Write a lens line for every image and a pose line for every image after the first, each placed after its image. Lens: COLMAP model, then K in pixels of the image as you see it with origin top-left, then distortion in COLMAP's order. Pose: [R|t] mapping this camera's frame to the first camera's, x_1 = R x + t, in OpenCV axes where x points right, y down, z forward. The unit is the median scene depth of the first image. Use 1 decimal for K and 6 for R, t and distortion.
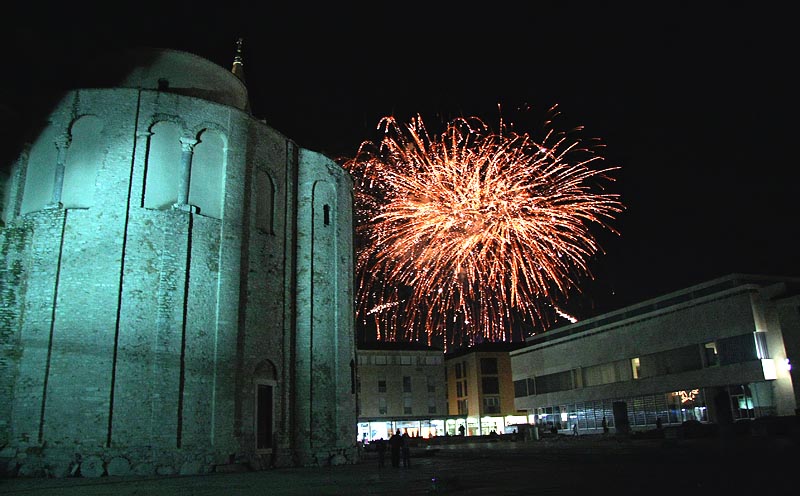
lens RADIAL K [[634.8, 0, 424.0], [0, 634.8, 237.6], [0, 0, 1]] dist [-0.148792, 0.067330]
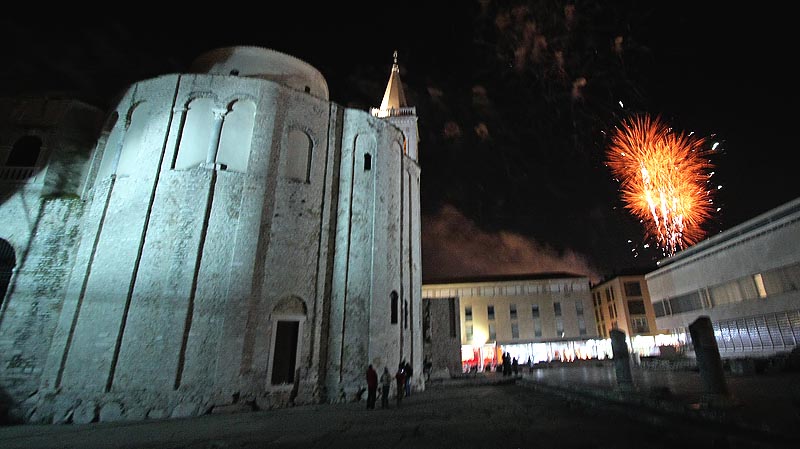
lens RADIAL K [[463.6, 0, 462.7], [0, 463.6, 148.8], [0, 0, 1]] dist [0.000110, -0.002919]
pose [[0.946265, -0.141612, -0.290738, 0.310344], [0.109737, 0.986291, -0.123239, 0.076987], [0.304204, 0.084712, 0.948833, 0.313405]]
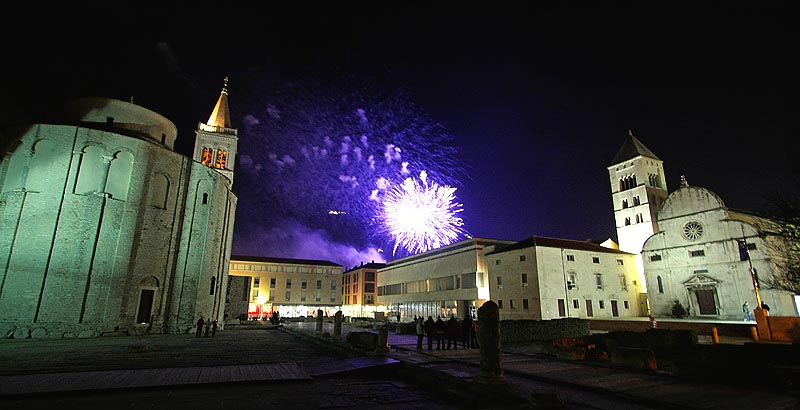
lens RADIAL K [[374.9, 0, 392.5], [0, 374.9, 218.0], [0, 0, 1]] dist [-0.002703, -0.001020]
pose [[0.998225, 0.056061, 0.020119, 0.459577], [-0.057192, 0.996503, 0.060910, -0.094223], [-0.016634, -0.061952, 0.997940, -0.136024]]
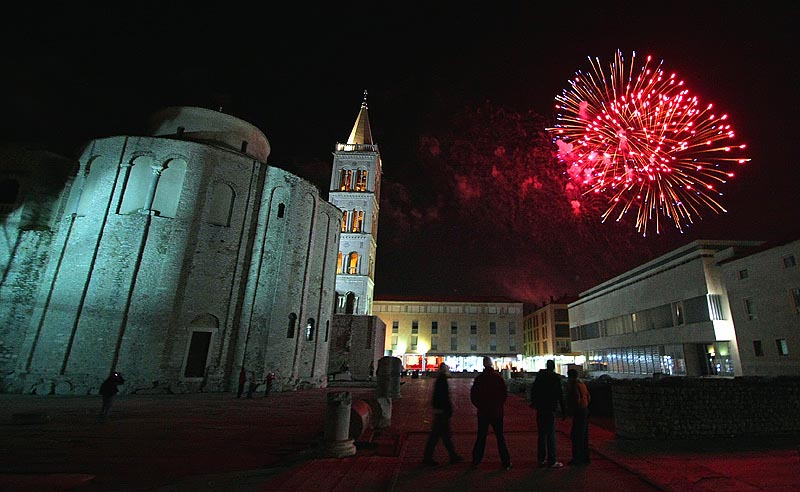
lens RADIAL K [[441.7, 0, 453.4], [0, 441.7, 209.6], [0, 0, 1]] dist [-0.003733, 0.000442]
pose [[0.947638, -0.058260, -0.313988, 0.643574], [0.050341, 0.998178, -0.033276, 0.018341], [0.315354, 0.015727, 0.948844, 0.215383]]
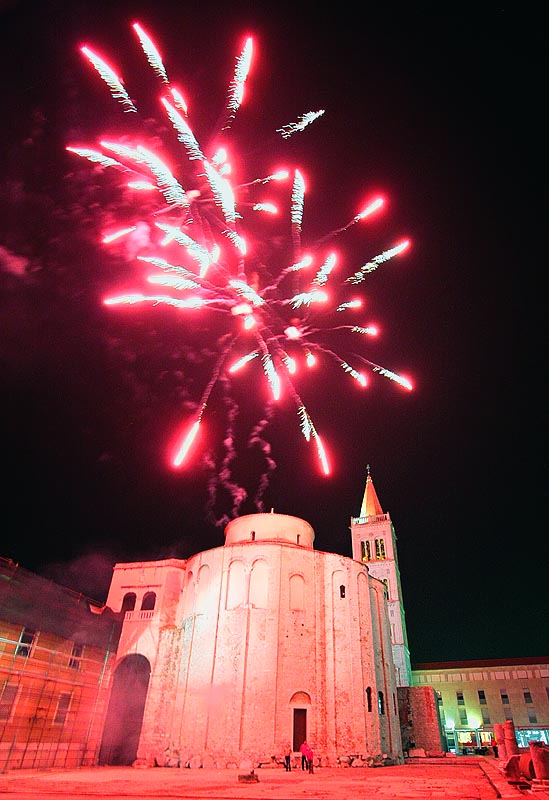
lens RADIAL K [[442.3, 0, 310.0], [0, 442.3, 473.3], [0, 0, 1]] dist [0.002279, -0.004919]
pose [[0.788788, -0.292843, -0.540422, 0.597593], [0.161304, 0.947019, -0.277732, -0.025309], [0.593122, 0.131900, 0.794235, -0.002549]]
